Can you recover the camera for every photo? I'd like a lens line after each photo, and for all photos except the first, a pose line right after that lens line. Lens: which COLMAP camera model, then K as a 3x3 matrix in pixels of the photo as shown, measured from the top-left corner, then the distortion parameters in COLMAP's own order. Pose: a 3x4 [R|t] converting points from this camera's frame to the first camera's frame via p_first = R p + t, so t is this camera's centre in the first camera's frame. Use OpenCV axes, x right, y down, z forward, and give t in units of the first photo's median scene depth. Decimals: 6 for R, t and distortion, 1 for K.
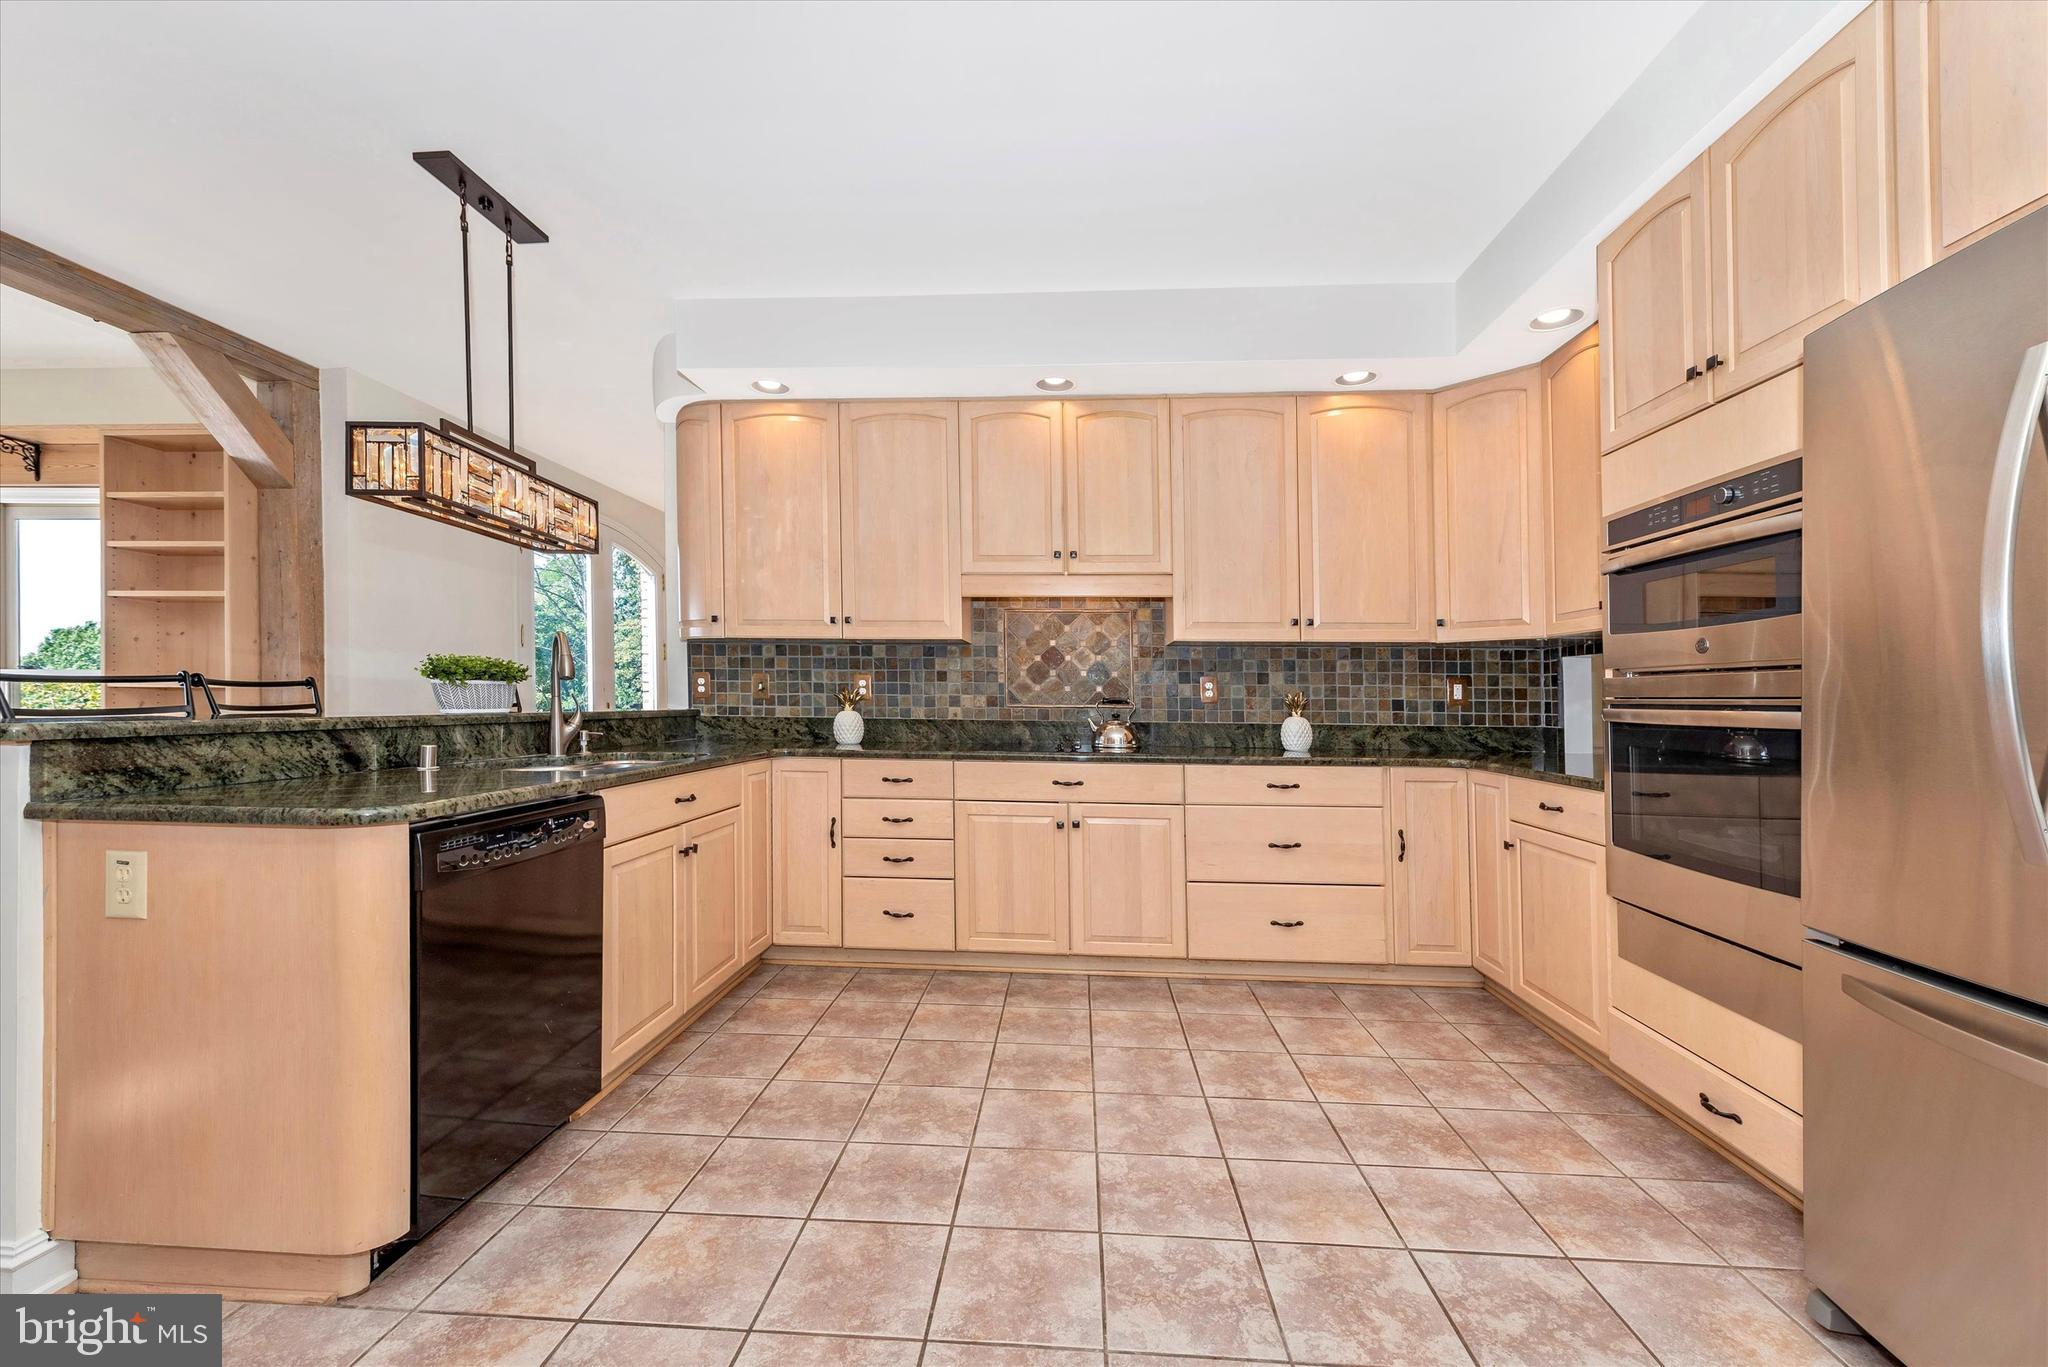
lens RADIAL K [[816.7, 0, 1026.1], [0, 816.7, 685.8], [0, 0, 1]] dist [0.016569, -0.005522]
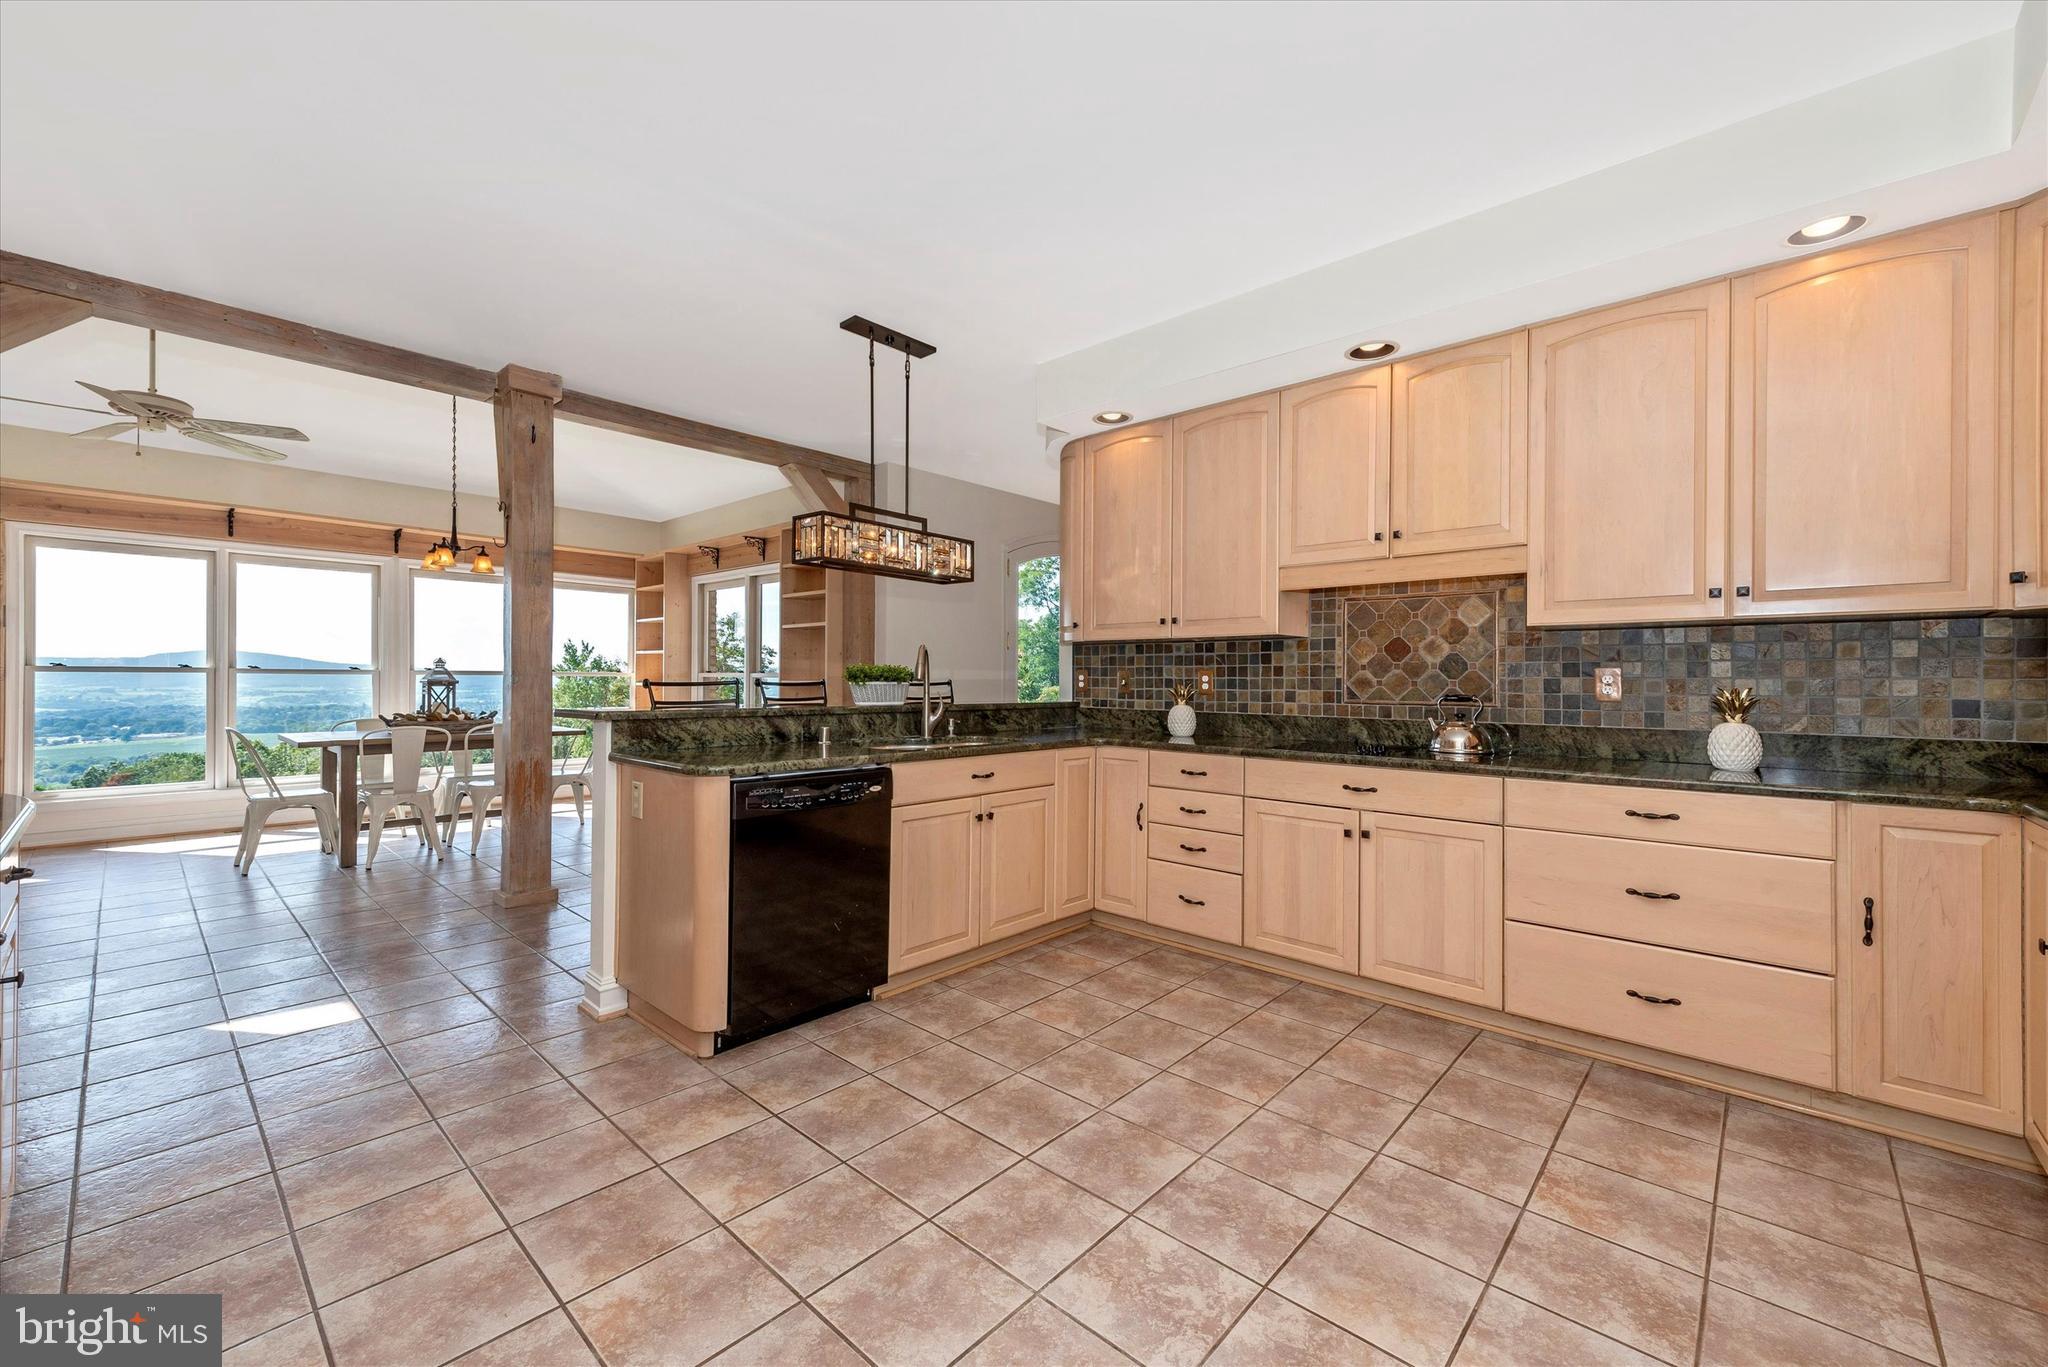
lens RADIAL K [[807.4, 0, 1027.9], [0, 807.4, 675.7], [0, 0, 1]] dist [0.013904, -0.004990]
pose [[0.784083, -0.008307, -0.620601, 0.328075], [0.010680, 0.999943, 0.000109, -0.011966], [0.620564, -0.006713, 0.784127, 0.057440]]
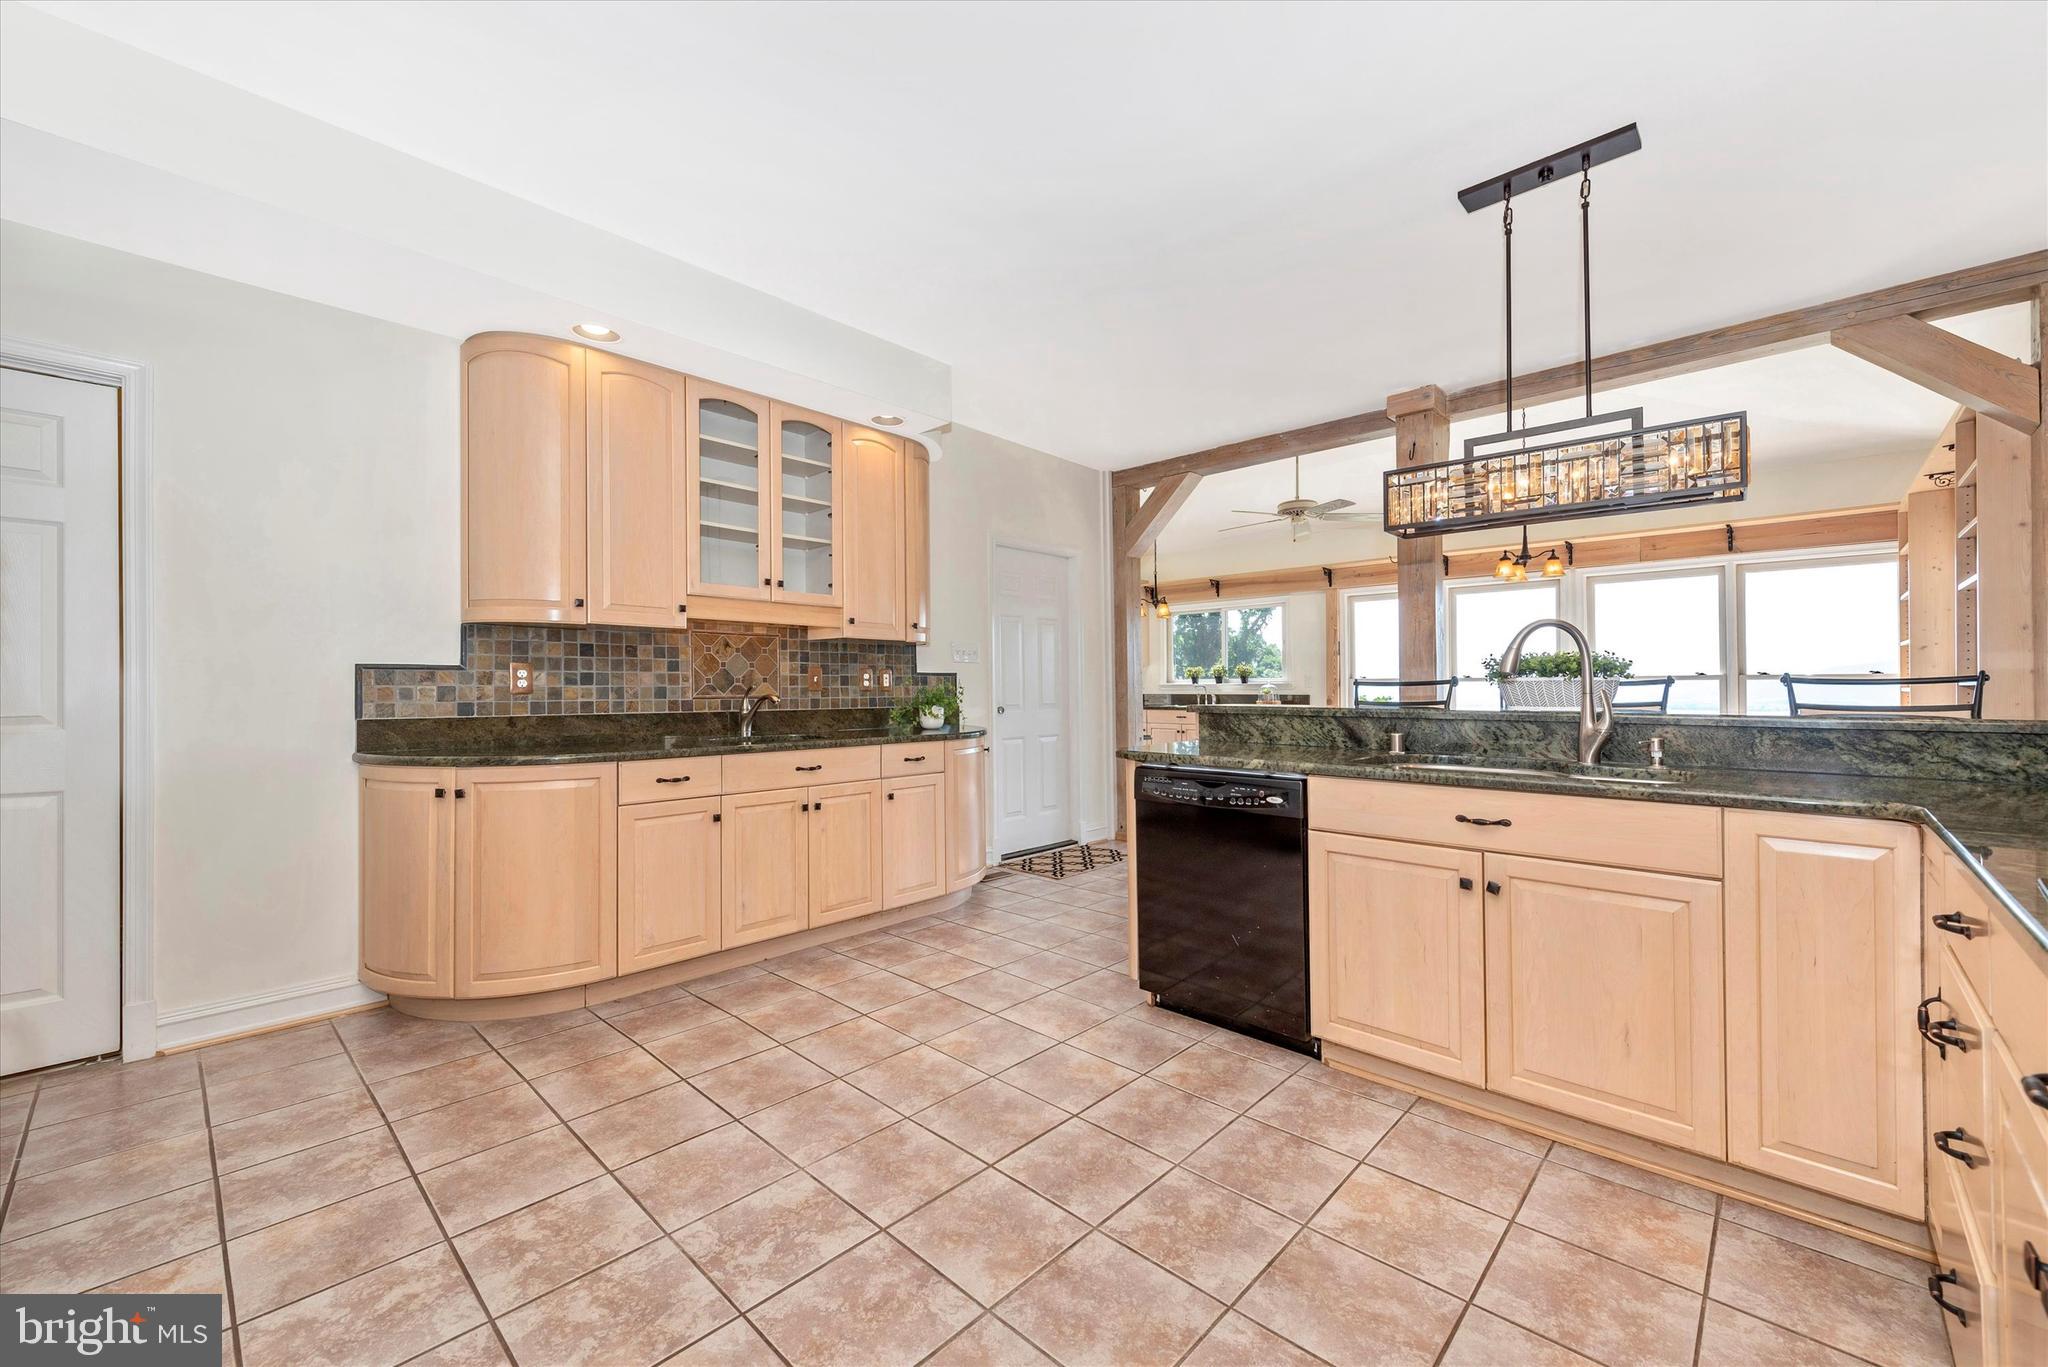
lens RADIAL K [[816.7, 0, 1026.1], [0, 816.7, 685.8], [0, 0, 1]] dist [0.016569, -0.005522]
pose [[-0.636132, -0.010923, -0.771503, 0.390105], [0.007529, 0.999764, -0.020363, 0.014559], [0.771543, -0.018762, -0.635900, 0.918747]]
